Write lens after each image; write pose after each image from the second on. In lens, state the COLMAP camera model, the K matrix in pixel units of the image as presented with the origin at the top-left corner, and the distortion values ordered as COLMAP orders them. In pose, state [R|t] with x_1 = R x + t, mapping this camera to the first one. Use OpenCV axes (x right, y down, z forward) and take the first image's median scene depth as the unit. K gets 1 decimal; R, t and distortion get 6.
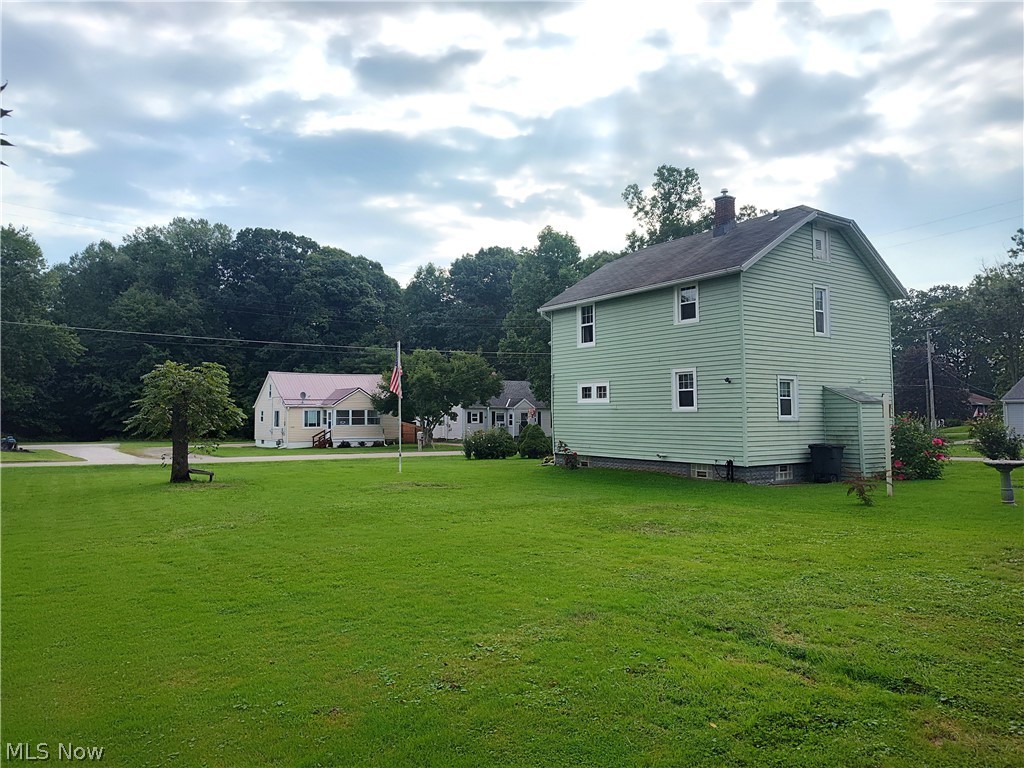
lens RADIAL K [[705.4, 0, 525.1], [0, 705.4, 372.9], [0, 0, 1]] dist [0.030052, -0.043235]
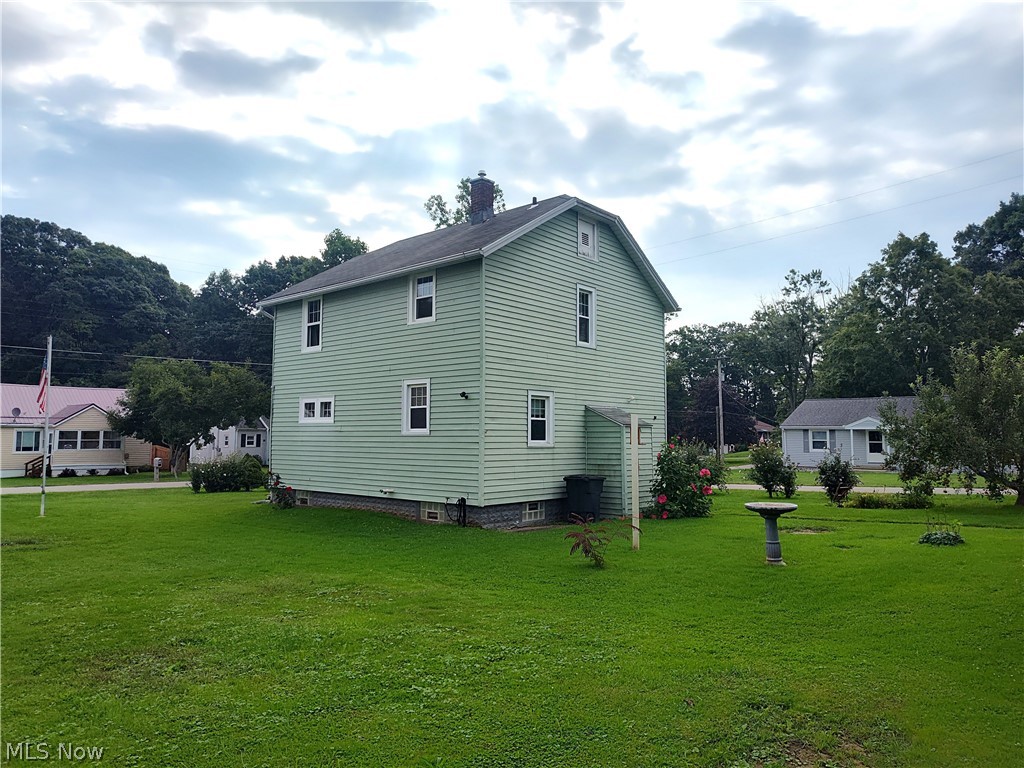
lens RADIAL K [[705.1, 0, 519.4], [0, 705.1, 384.9], [0, 0, 1]] dist [0.031046, -0.001810]
pose [[0.972523, 0.024959, 0.231464, 0.128963], [-0.021131, 0.999596, -0.019006, 0.009863], [-0.231845, 0.013592, 0.972658, 0.176010]]
